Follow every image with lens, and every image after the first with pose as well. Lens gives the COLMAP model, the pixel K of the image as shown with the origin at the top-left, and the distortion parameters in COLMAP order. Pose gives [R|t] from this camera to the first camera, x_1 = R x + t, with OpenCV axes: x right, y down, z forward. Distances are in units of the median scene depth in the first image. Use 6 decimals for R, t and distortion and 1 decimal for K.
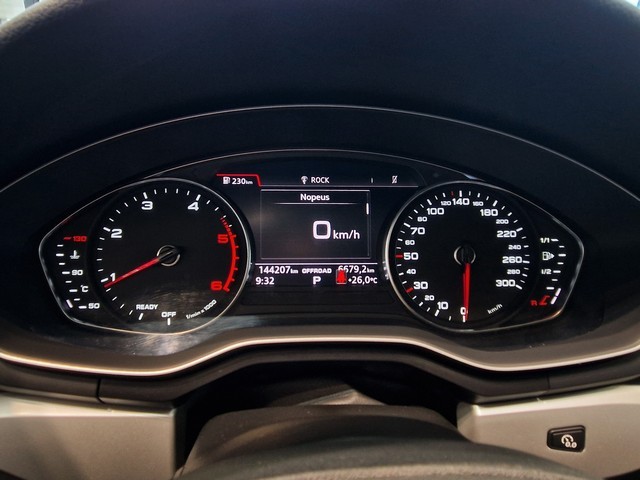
lens RADIAL K [[321.2, 0, 303.8], [0, 321.2, 240.9], [0, 0, 1]] dist [-0.003176, -0.000392]
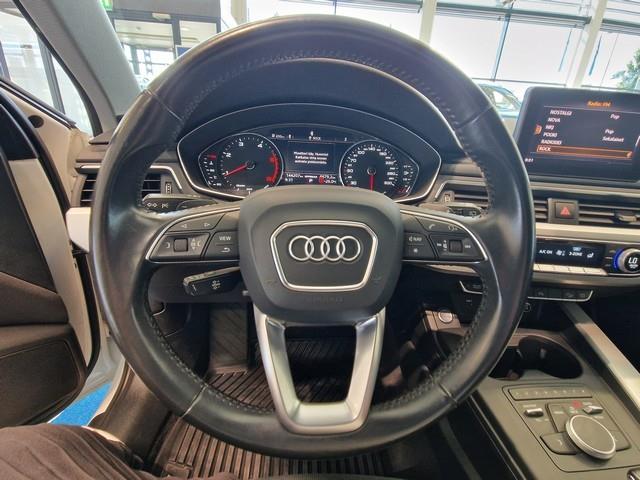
lens RADIAL K [[306.7, 0, 320.0], [0, 306.7, 240.0], [0, 0, 1]] dist [-0.001098, -0.000653]
pose [[0.998960, 0.036983, 0.026668, 0.066656], [-0.038054, 0.998442, 0.040821, 0.483946], [-0.025116, -0.041794, 0.998811, -1.322676]]
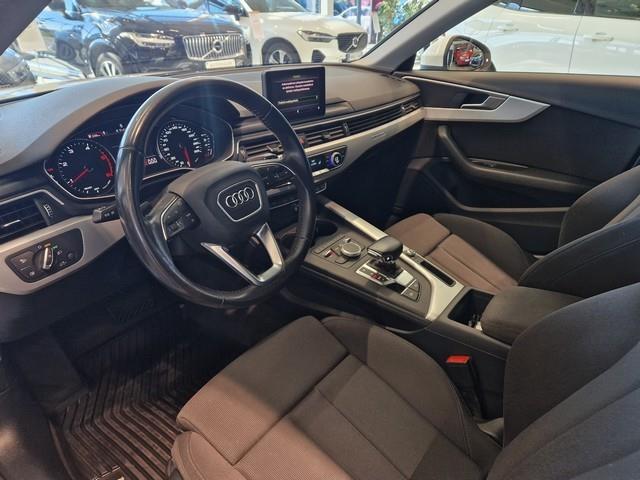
lens RADIAL K [[431.9, 0, 320.0], [0, 431.9, 240.0], [0, 0, 1]] dist [0.006816, -0.003855]
pose [[0.648050, -0.355993, 0.673276, -1.740868], [0.260095, 0.934330, 0.243675, 0.225086], [-0.715808, 0.017202, 0.698085, -2.794737]]
